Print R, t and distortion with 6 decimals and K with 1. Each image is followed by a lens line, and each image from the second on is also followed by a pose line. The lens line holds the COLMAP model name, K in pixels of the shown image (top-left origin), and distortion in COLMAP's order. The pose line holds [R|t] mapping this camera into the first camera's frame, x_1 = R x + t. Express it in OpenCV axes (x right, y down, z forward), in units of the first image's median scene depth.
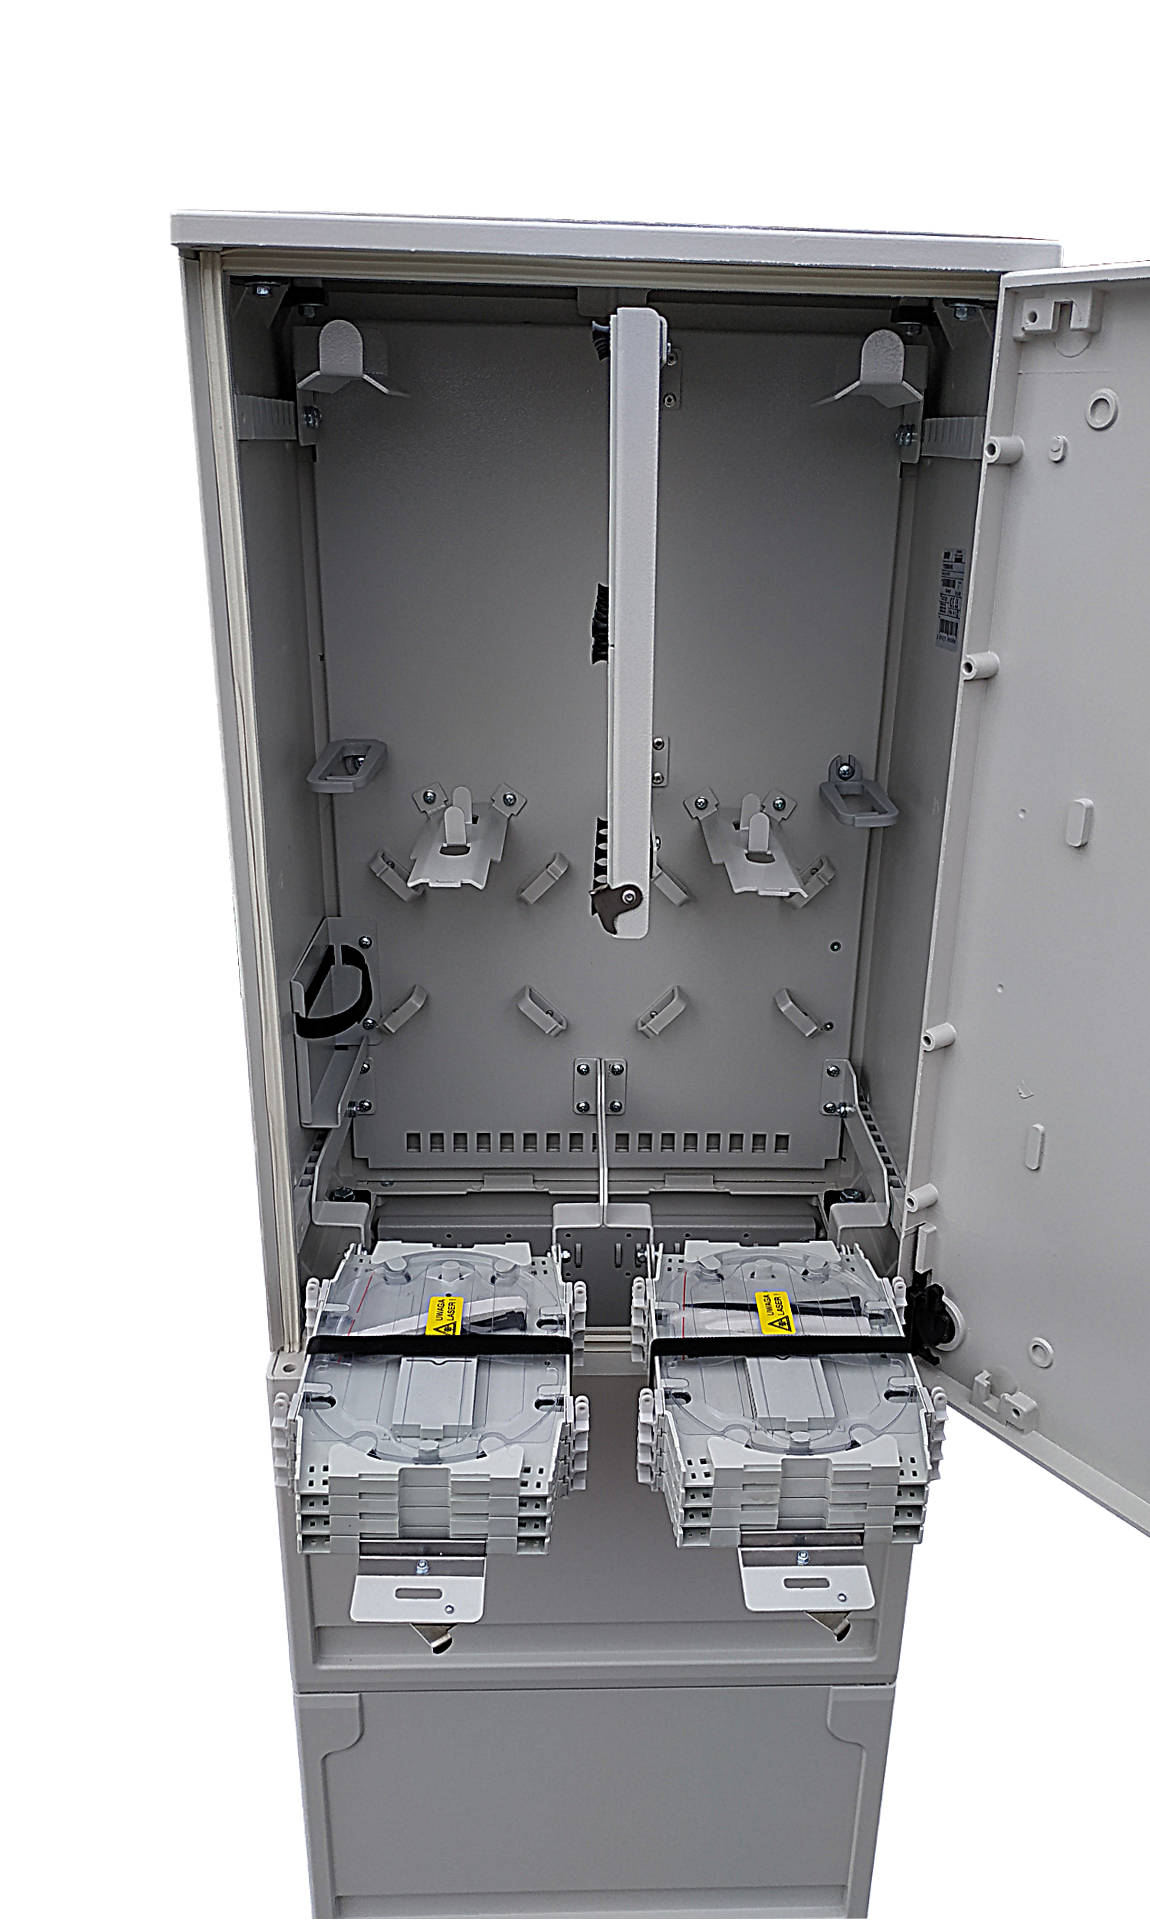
lens RADIAL K [[1442.8, 0, 635.1], [0, 1442.8, 991.5], [0, 0, 1]] dist [0.010616, -0.017425]
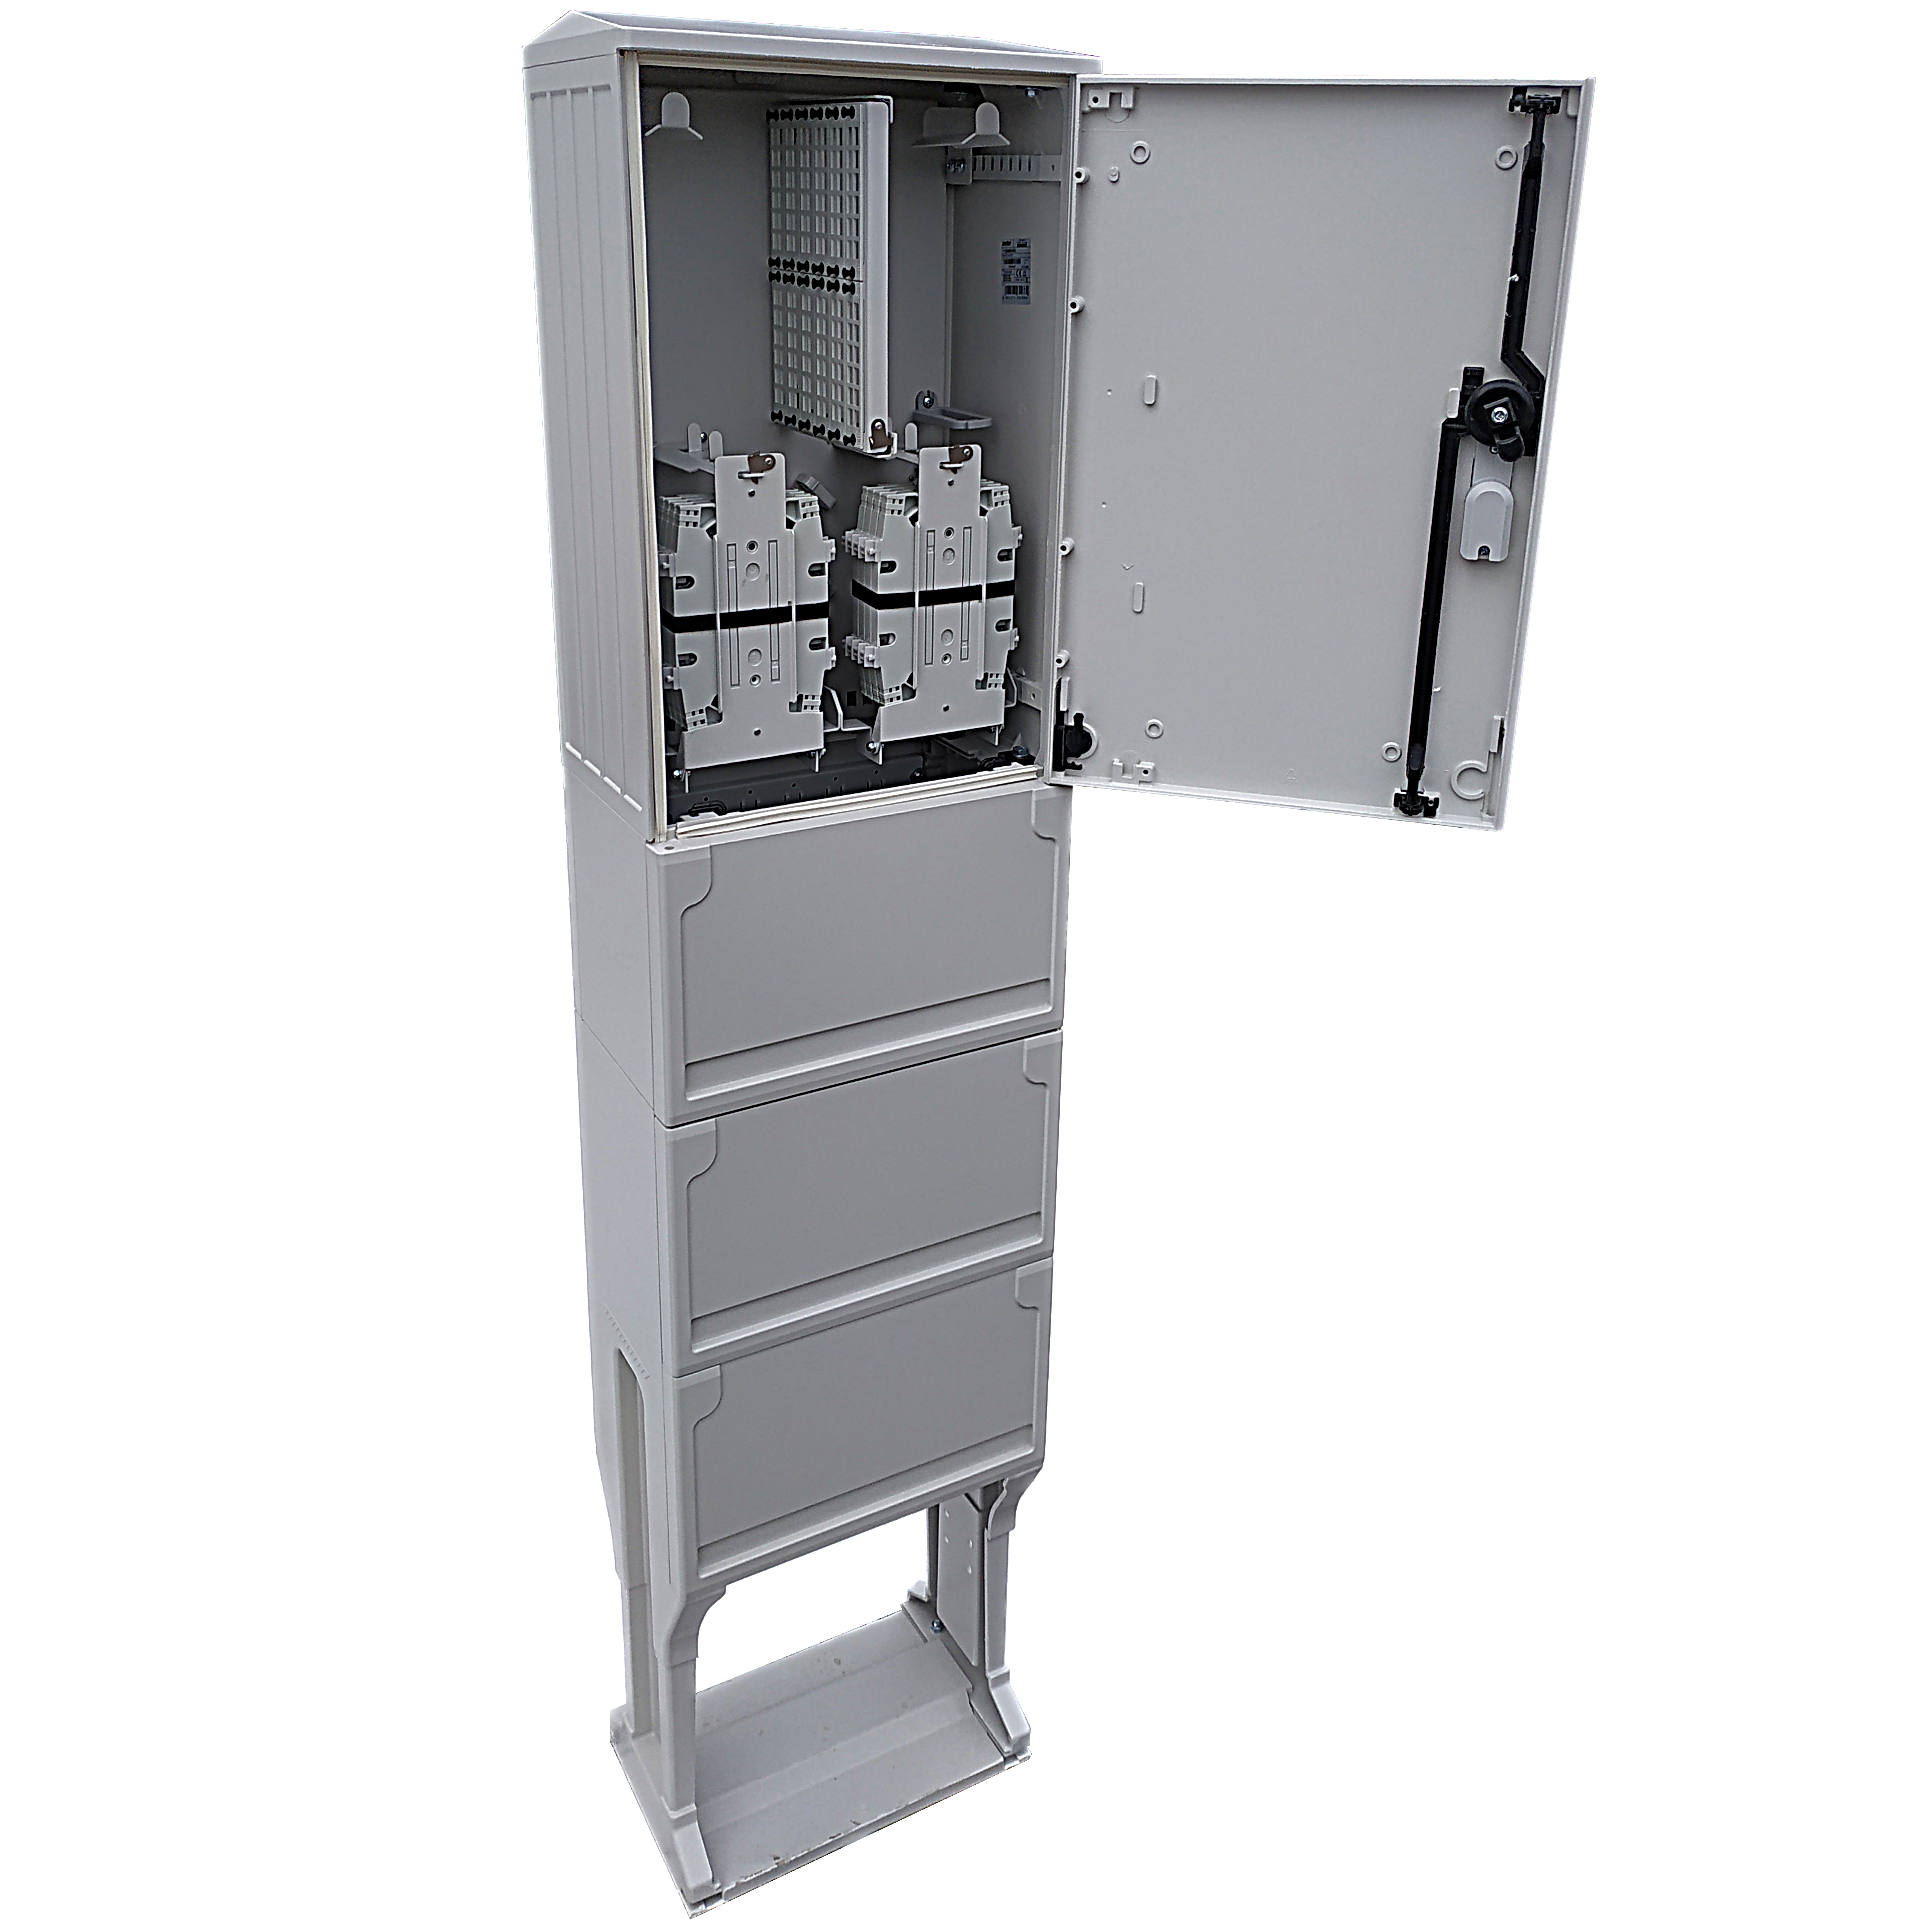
lens RADIAL K [[1839.3, 0, 960.5], [0, 1839.3, 834.2], [0, 0, 1]] dist [-0.003579, 0.000000]
pose [[0.886321, -0.159393, 0.434775, -0.767718], [0.168497, 0.985541, 0.017817, 0.270558], [-0.431328, 0.057467, 0.900363, -0.696532]]
